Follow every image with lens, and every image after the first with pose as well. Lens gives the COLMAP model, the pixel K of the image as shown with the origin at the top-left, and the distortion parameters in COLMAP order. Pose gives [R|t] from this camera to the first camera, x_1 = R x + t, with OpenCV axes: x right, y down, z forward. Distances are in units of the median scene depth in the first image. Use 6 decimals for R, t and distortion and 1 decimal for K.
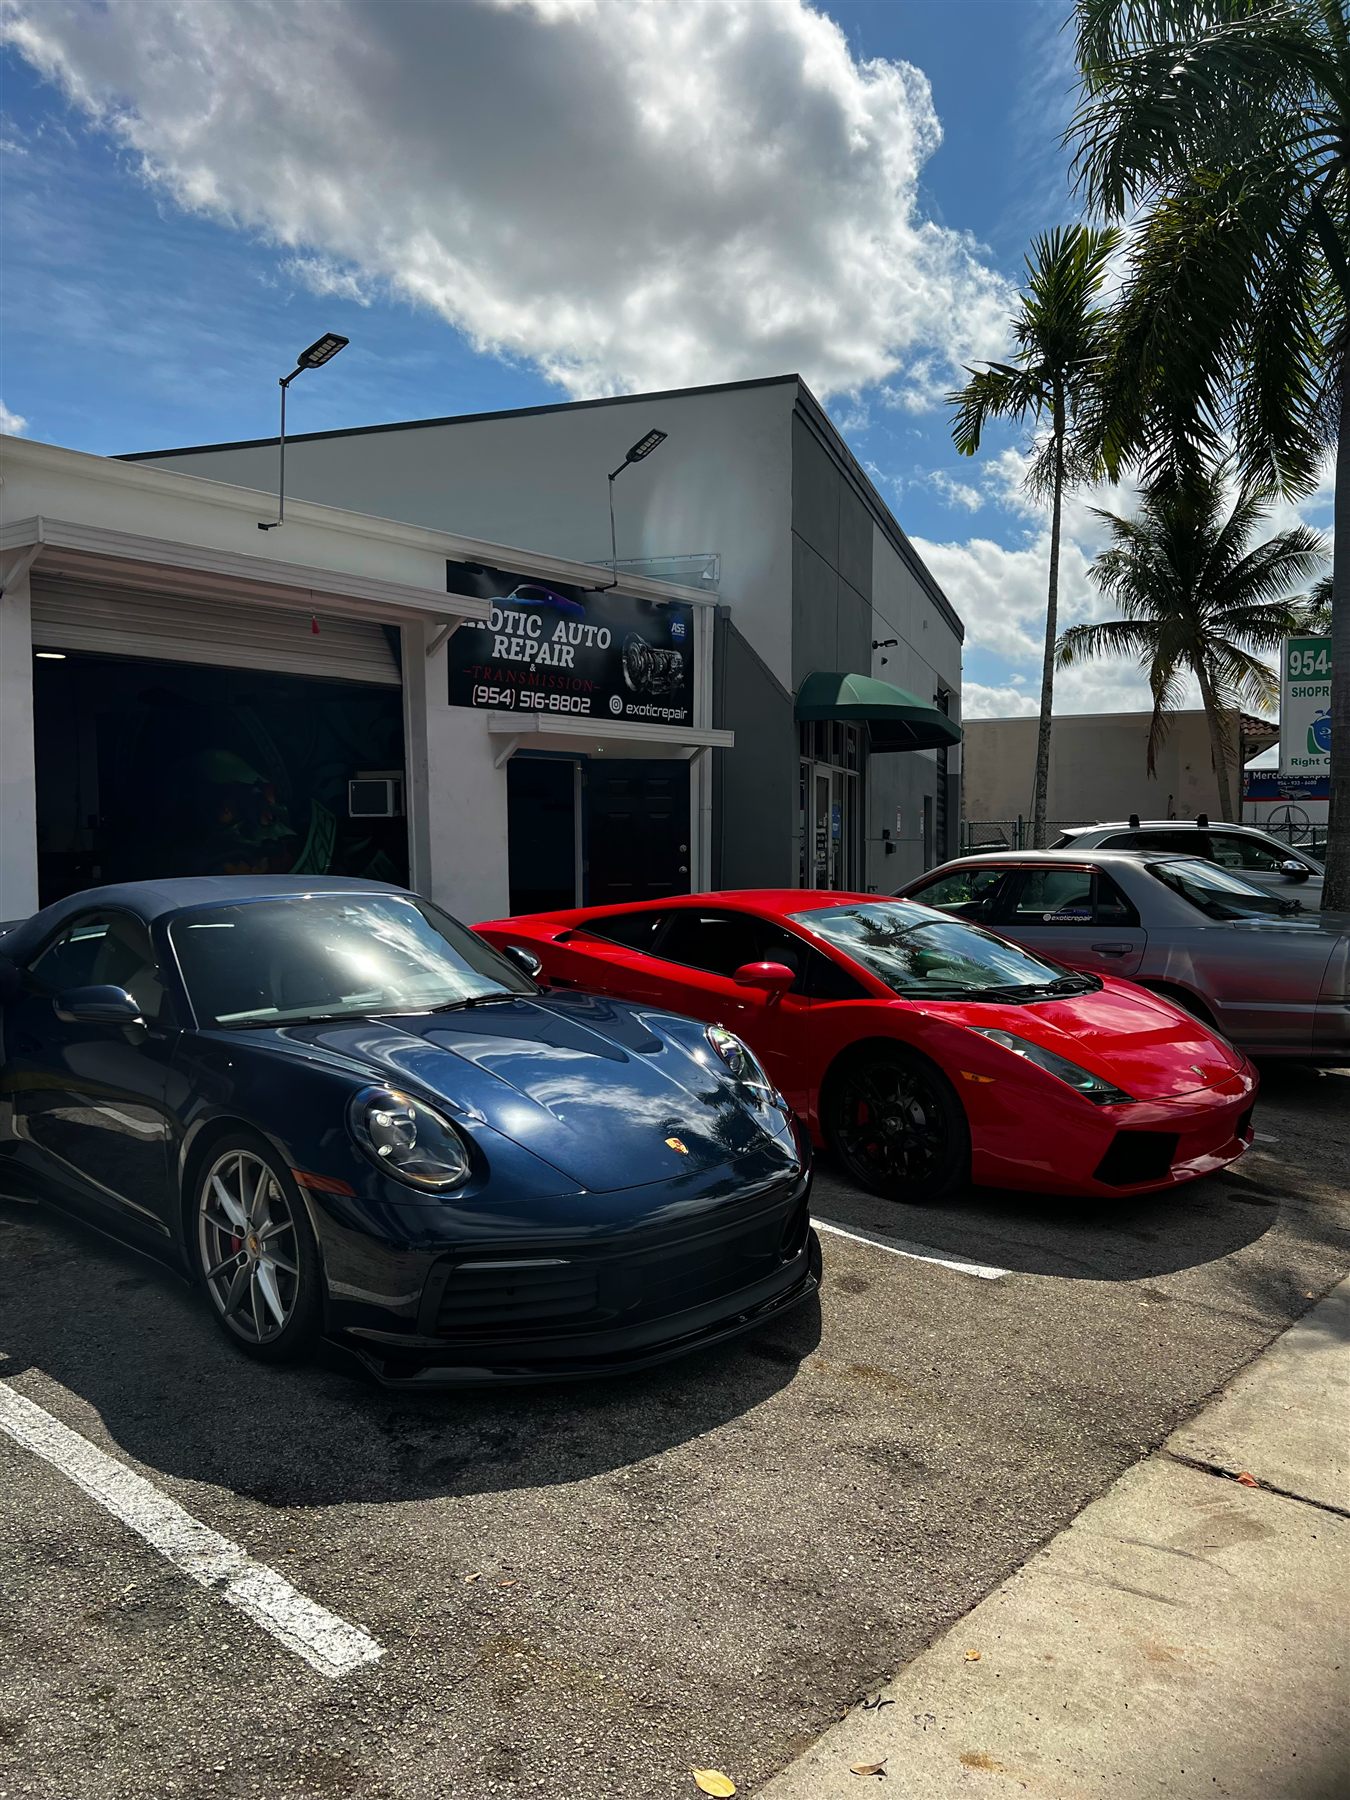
lens RADIAL K [[1383.0, 0, 694.2], [0, 1383.0, 890.7], [0, 0, 1]] dist [0.011709, -0.028322]
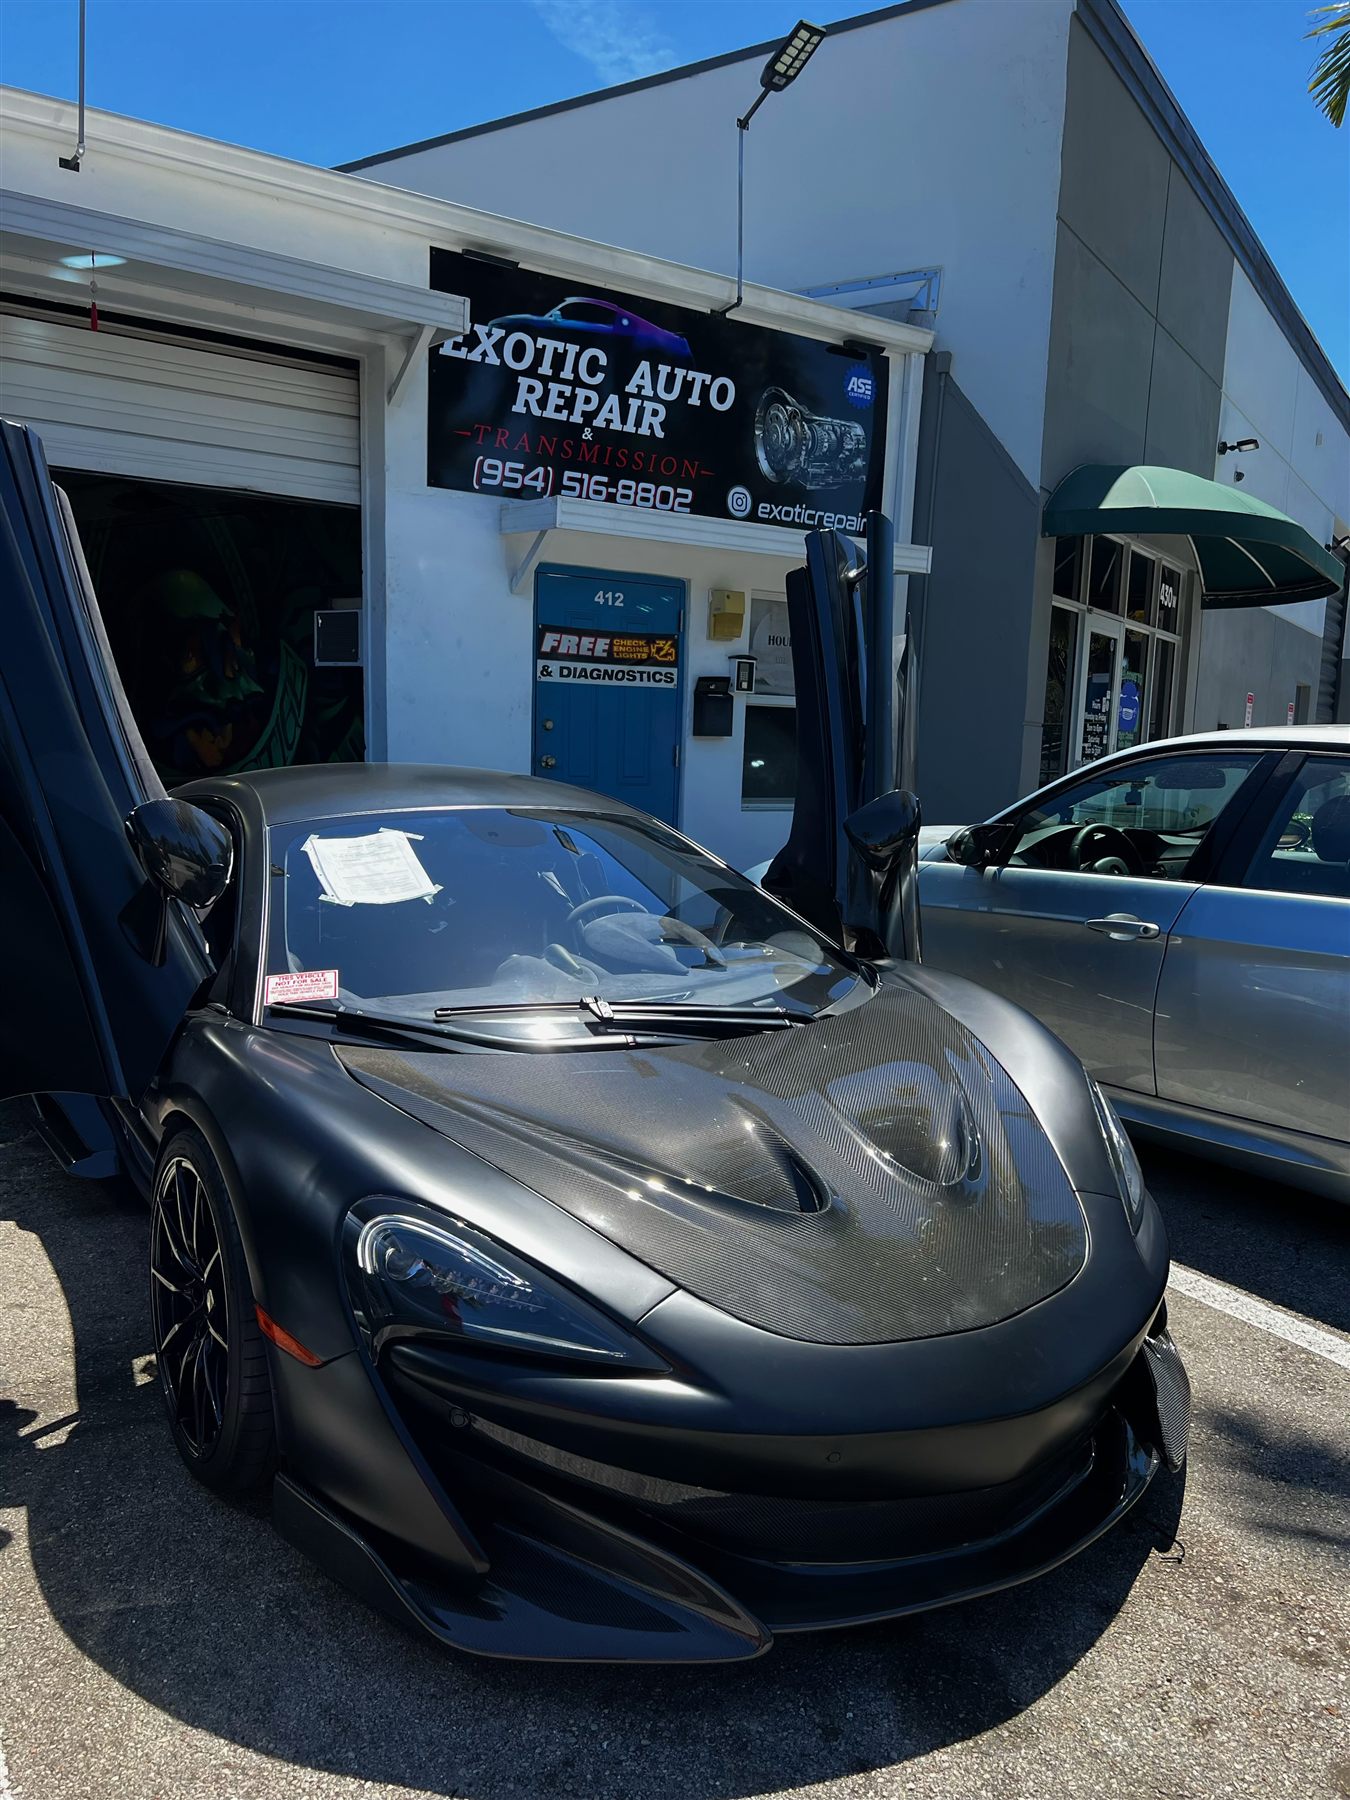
lens RADIAL K [[1383.0, 0, 670.8], [0, 1383.0, 926.2], [0, 0, 1]] dist [0.011709, -0.028322]
pose [[0.960966, 0.069282, -0.267851, 0.104195], [-0.042114, 0.993486, 0.105882, -0.005816], [0.273442, -0.090469, 0.957625, 0.378208]]
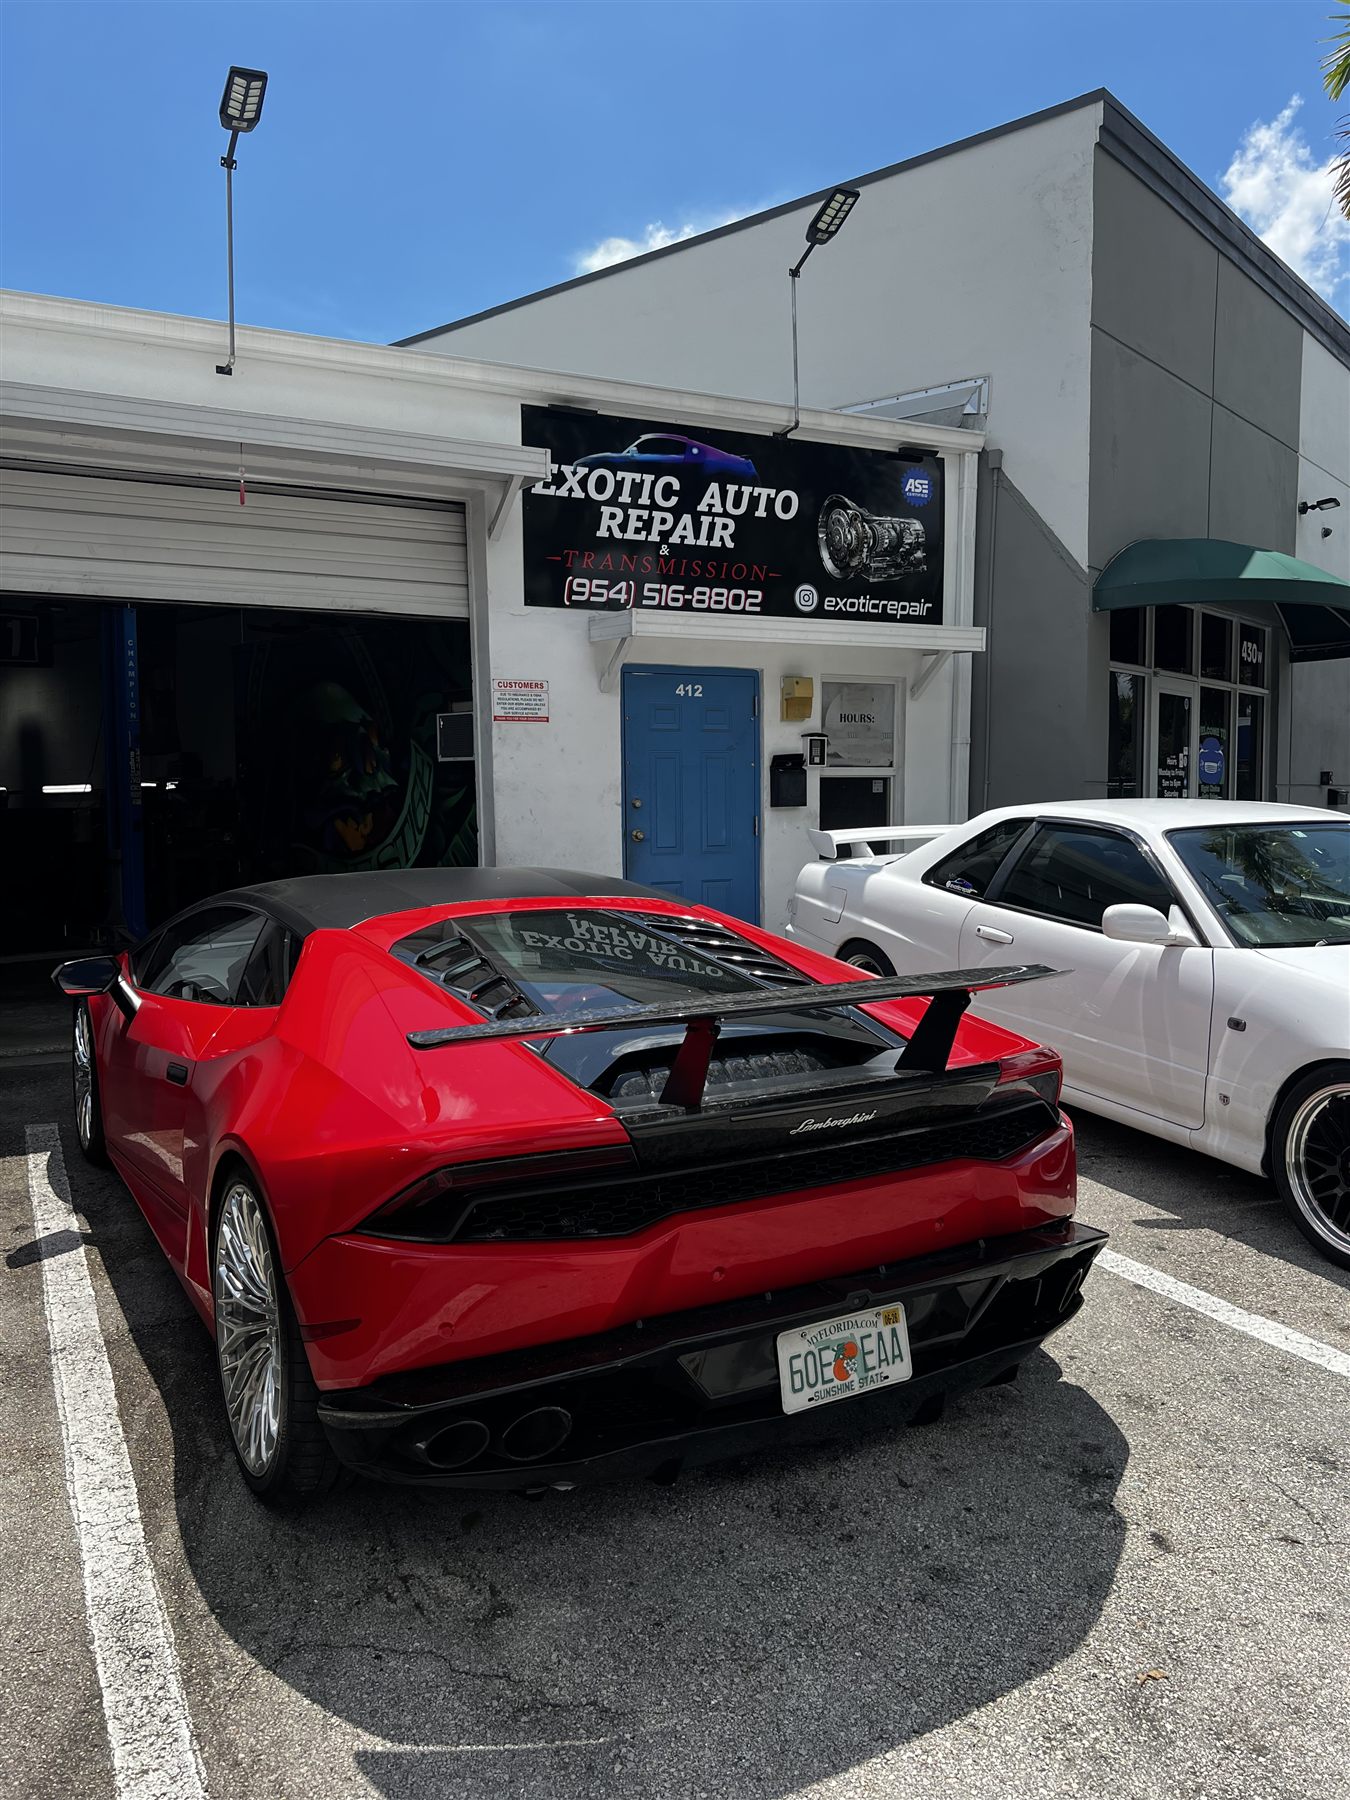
lens RADIAL K [[1383.0, 0, 668.3], [0, 1383.0, 916.1], [0, 0, 1]] dist [0.011709, -0.028322]
pose [[0.921541, 0.025790, -0.387423, 0.169140], [-0.004717, 0.998462, 0.055245, -0.009498], [0.388252, -0.049083, 0.920245, 0.320170]]
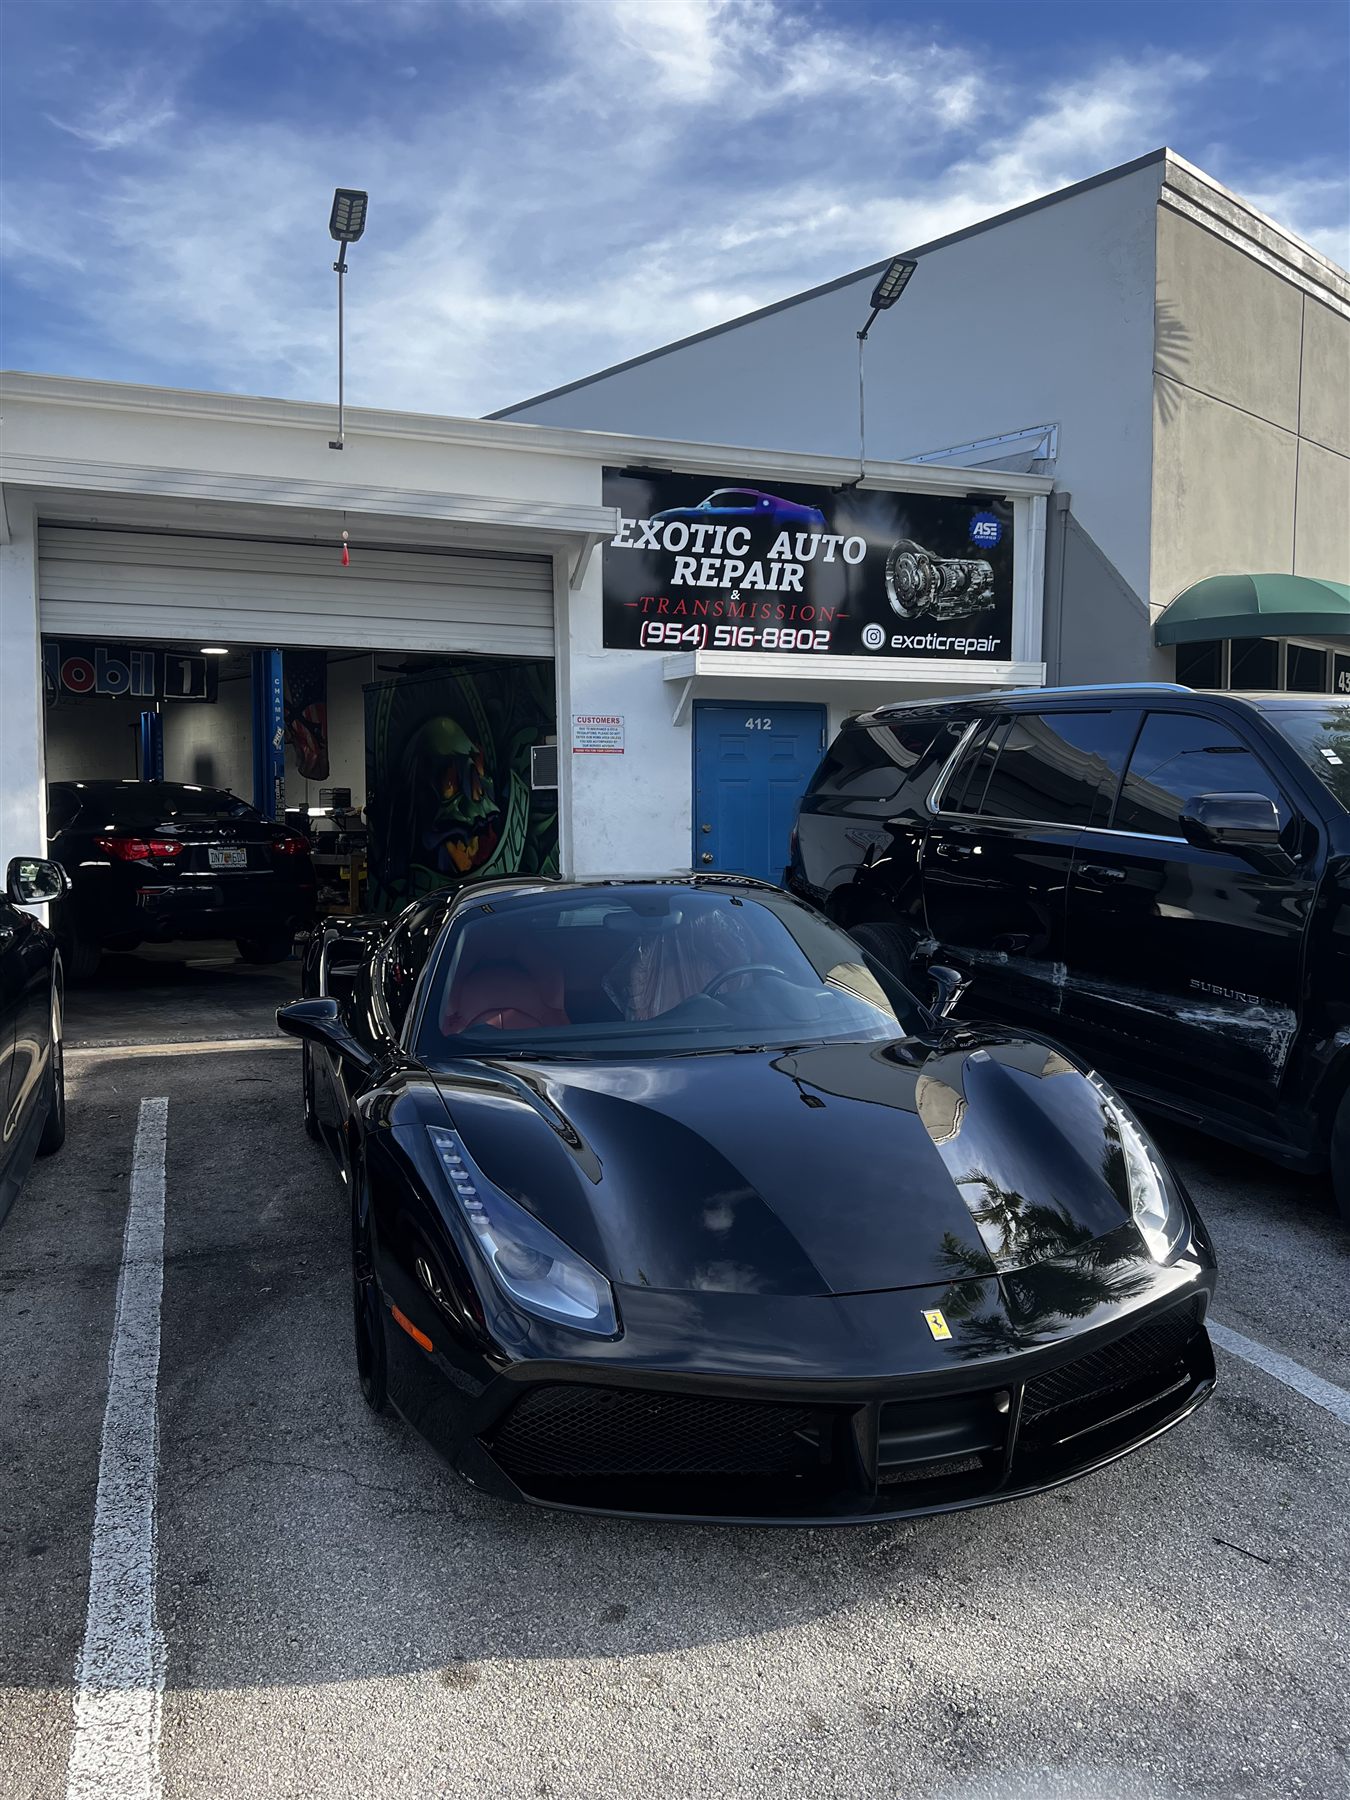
lens RADIAL K [[1383.0, 0, 665.5], [0, 1383.0, 915.3], [0, 0, 1]] dist [0.011709, -0.028322]
pose [[0.864715, 0.027742, -0.501495, 0.245147], [-0.012774, 0.999365, 0.033258, -0.004820], [0.502100, -0.022353, 0.864521, 0.293293]]
